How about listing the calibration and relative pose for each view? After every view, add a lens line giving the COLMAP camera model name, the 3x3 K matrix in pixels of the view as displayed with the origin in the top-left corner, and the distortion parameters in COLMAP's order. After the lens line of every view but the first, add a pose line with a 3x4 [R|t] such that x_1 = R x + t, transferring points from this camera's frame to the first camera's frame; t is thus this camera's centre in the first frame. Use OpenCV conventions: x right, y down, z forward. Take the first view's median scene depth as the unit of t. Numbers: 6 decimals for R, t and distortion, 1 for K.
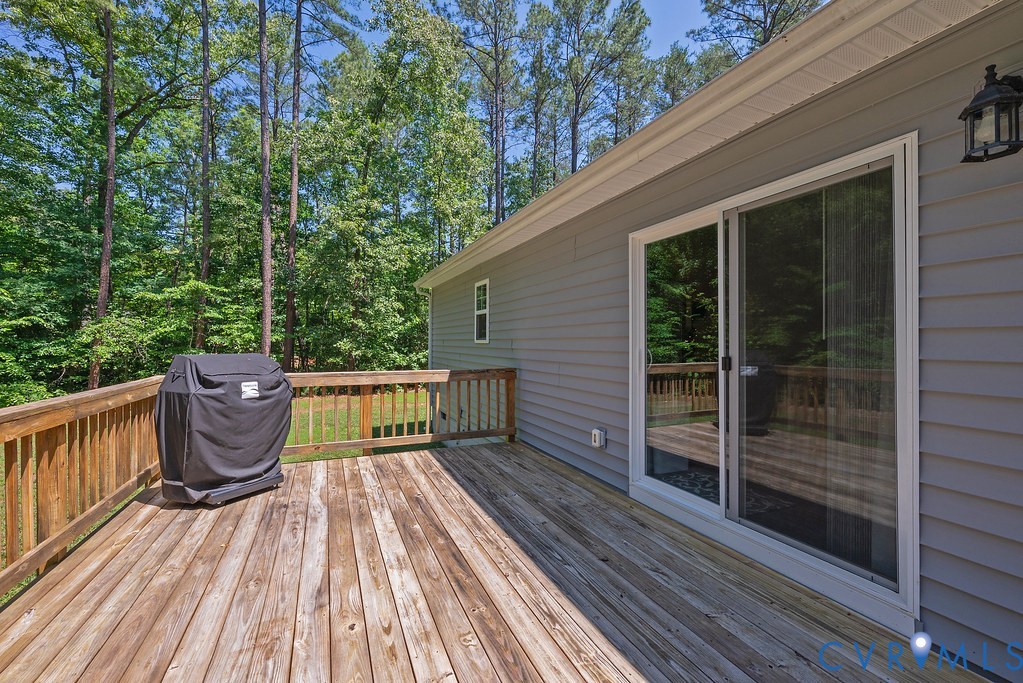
lens RADIAL K [[449.9, 0, 507.2], [0, 449.9, 343.7], [0, 0, 1]] dist [0.000438, -0.000282]
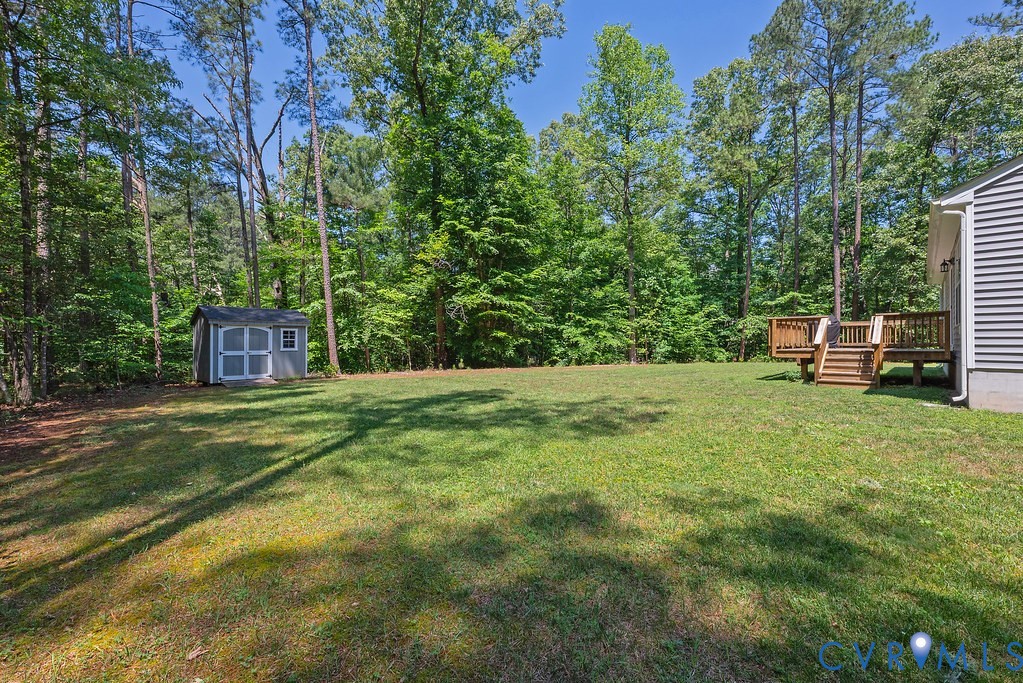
lens RADIAL K [[449.9, 0, 505.2], [0, 449.9, 341.4], [0, 0, 1]] dist [0.000438, -0.000282]
pose [[0.420646, -0.008462, -0.907186, 0.379983], [0.008834, 0.999947, -0.005231, 0.046078], [0.907182, -0.005813, 0.420698, -0.673098]]
